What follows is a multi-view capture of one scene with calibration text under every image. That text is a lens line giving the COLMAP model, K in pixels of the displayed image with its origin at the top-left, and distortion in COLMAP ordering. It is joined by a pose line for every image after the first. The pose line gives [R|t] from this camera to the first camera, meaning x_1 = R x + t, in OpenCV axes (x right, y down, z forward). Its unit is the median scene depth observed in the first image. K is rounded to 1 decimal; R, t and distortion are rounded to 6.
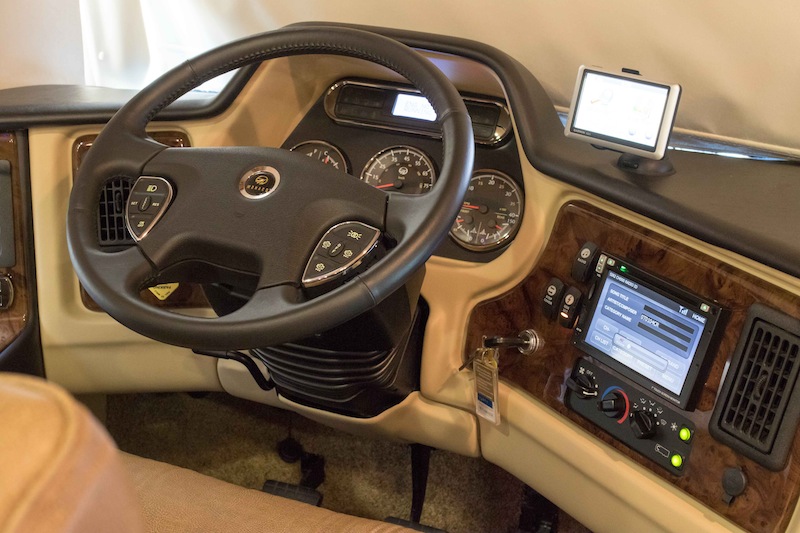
lens RADIAL K [[1213.6, 0, 373.6], [0, 1213.6, 267.7], [0, 0, 1]] dist [-0.029702, -0.029716]
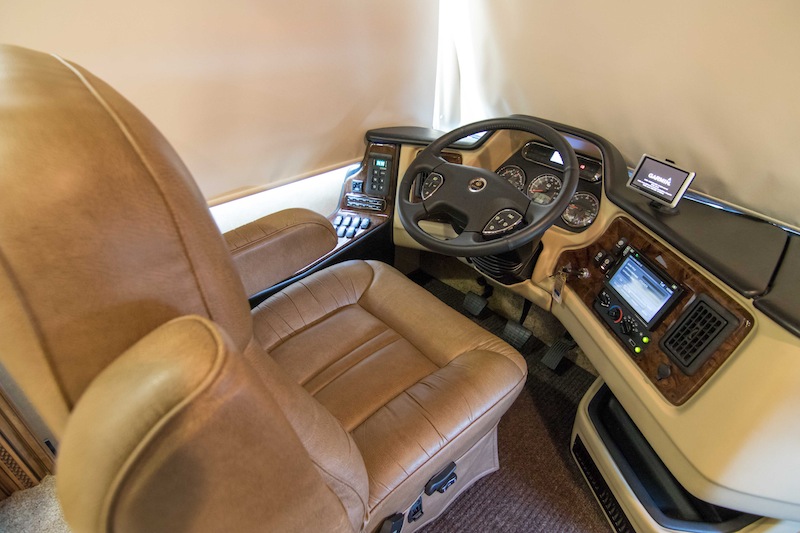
lens RADIAL K [[405.0, 0, 398.6], [0, 405.0, 262.3], [0, 0, 1]] dist [-0.002504, -0.013769]
pose [[0.921853, 0.233251, -0.309483, 0.039289], [-0.174558, 0.962906, 0.205771, -0.055174], [0.346000, -0.135668, 0.928374, 0.182629]]
